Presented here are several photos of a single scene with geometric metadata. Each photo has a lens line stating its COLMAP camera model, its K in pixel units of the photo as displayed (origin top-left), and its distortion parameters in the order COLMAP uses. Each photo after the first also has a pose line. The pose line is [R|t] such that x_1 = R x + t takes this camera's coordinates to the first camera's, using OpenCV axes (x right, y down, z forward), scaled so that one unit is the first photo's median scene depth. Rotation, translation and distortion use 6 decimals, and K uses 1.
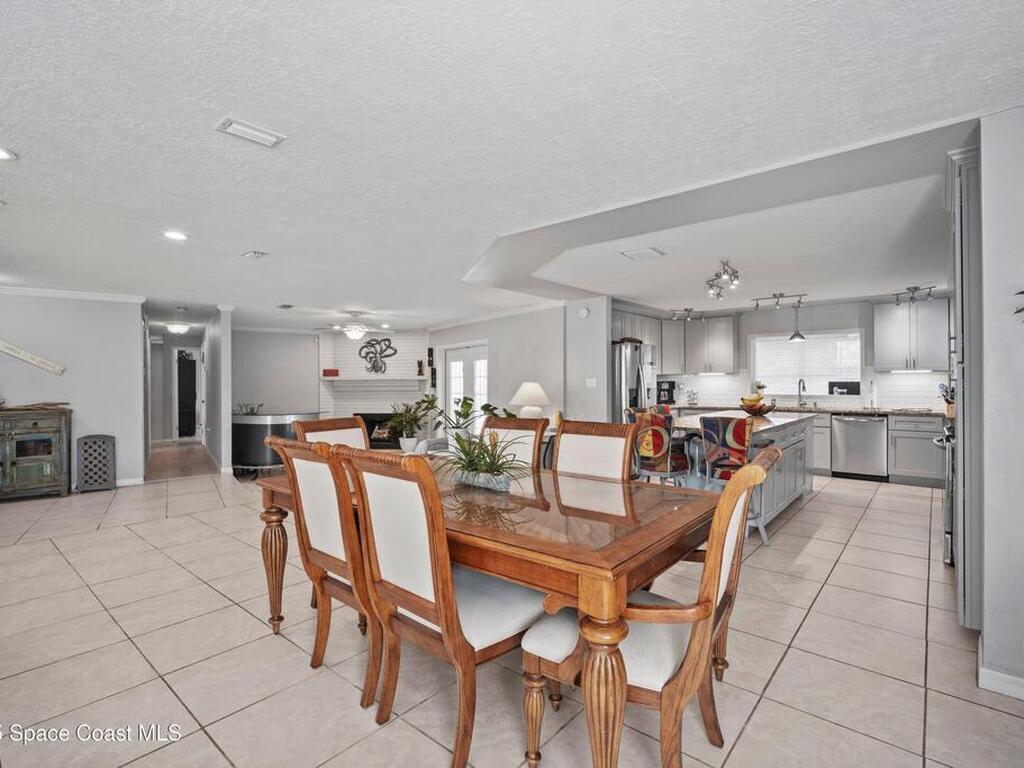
lens RADIAL K [[504.5, 0, 509.1], [0, 504.5, 382.7], [0, 0, 1]] dist [-0.014593, 0.002306]
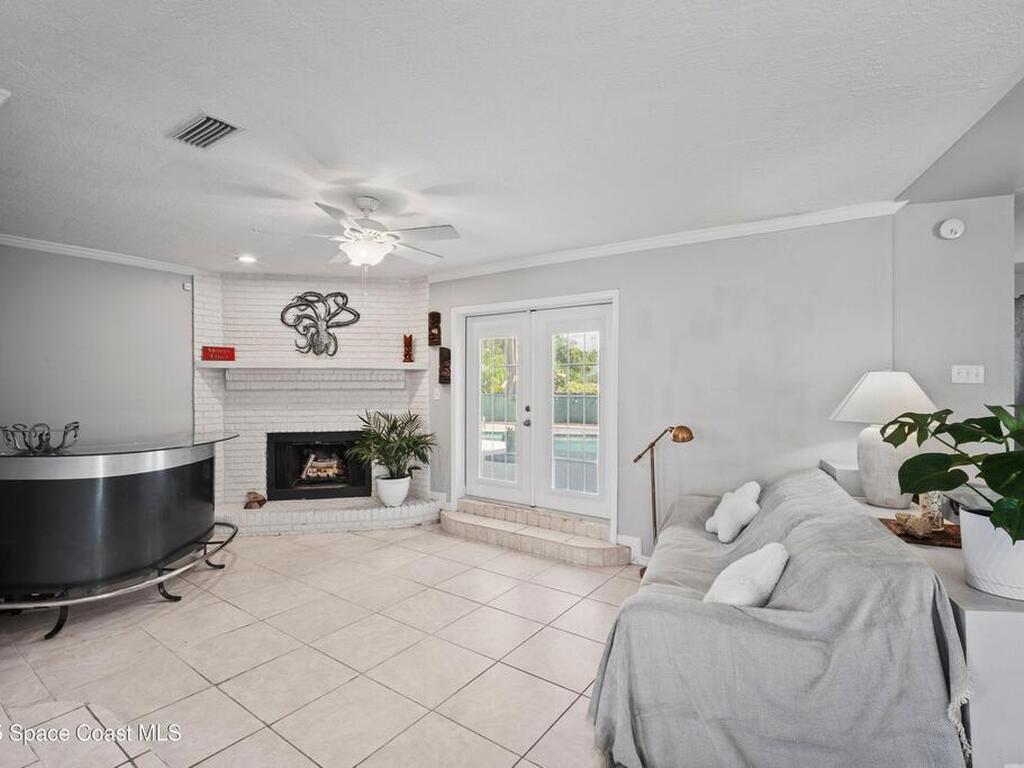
lens RADIAL K [[504.5, 0, 514.6], [0, 504.5, 382.2], [0, 0, 1]] dist [-0.014593, 0.002306]
pose [[0.939327, 0.006521, 0.342961, -0.268750], [-0.007076, 0.999975, 0.000369, 0.007187], [-0.342950, -0.002774, 0.939350, 0.461745]]
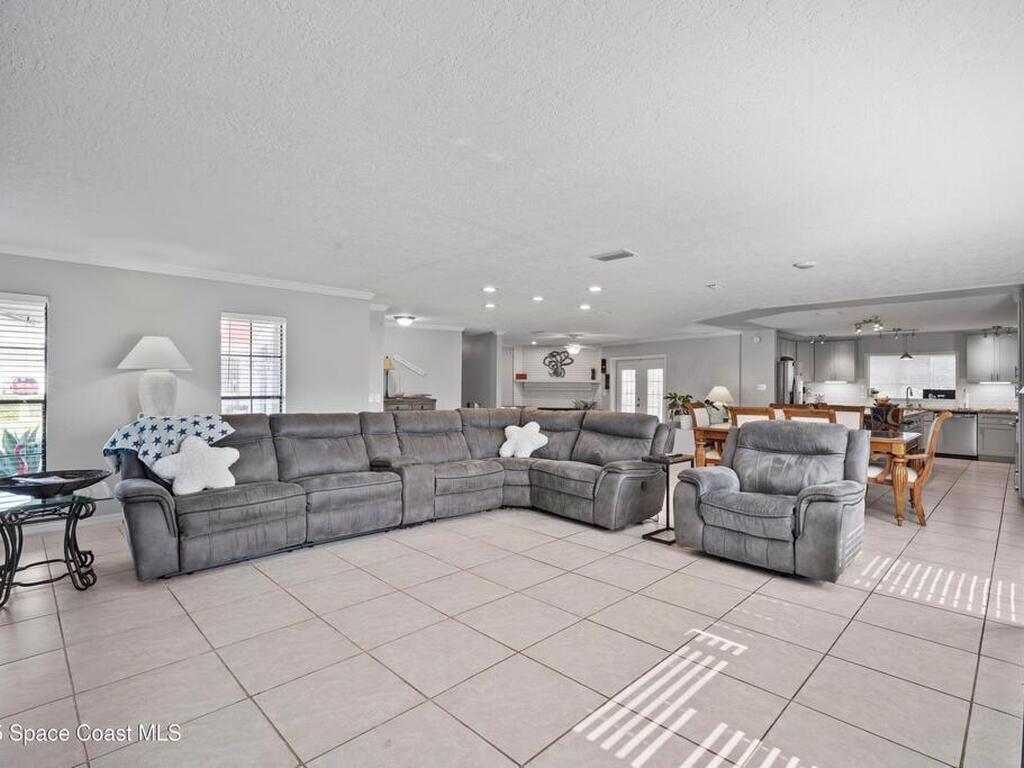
lens RADIAL K [[504.5, 0, 508.4], [0, 504.5, 377.8], [0, 0, 1]] dist [-0.014593, 0.002306]
pose [[0.995855, 0.014679, -0.089761, -0.292100], [-0.016104, 0.999755, -0.015178, 0.004628], [0.089516, 0.016561, 0.995848, -0.349961]]
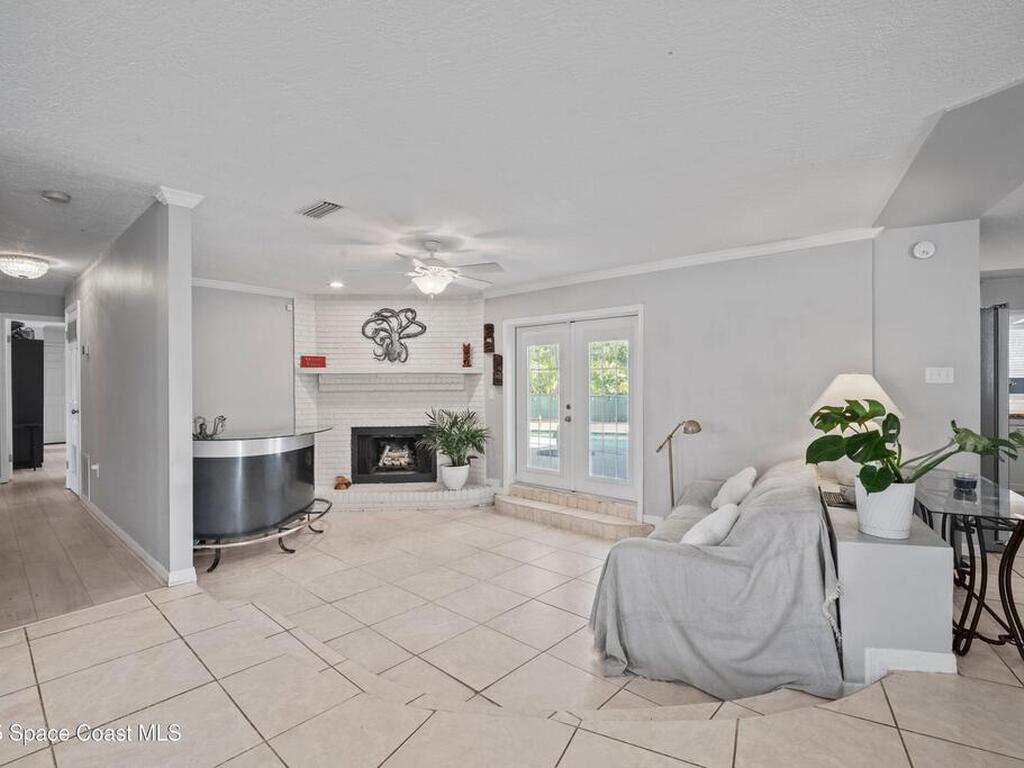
lens RADIAL K [[504.5, 0, 517.1], [0, 504.5, 383.0], [0, 0, 1]] dist [-0.014593, 0.002306]
pose [[0.972796, 0.001181, 0.231662, -0.275994], [-0.001374, 0.999999, 0.000673, 0.006023], [-0.231661, -0.000973, 0.972796, 0.376088]]
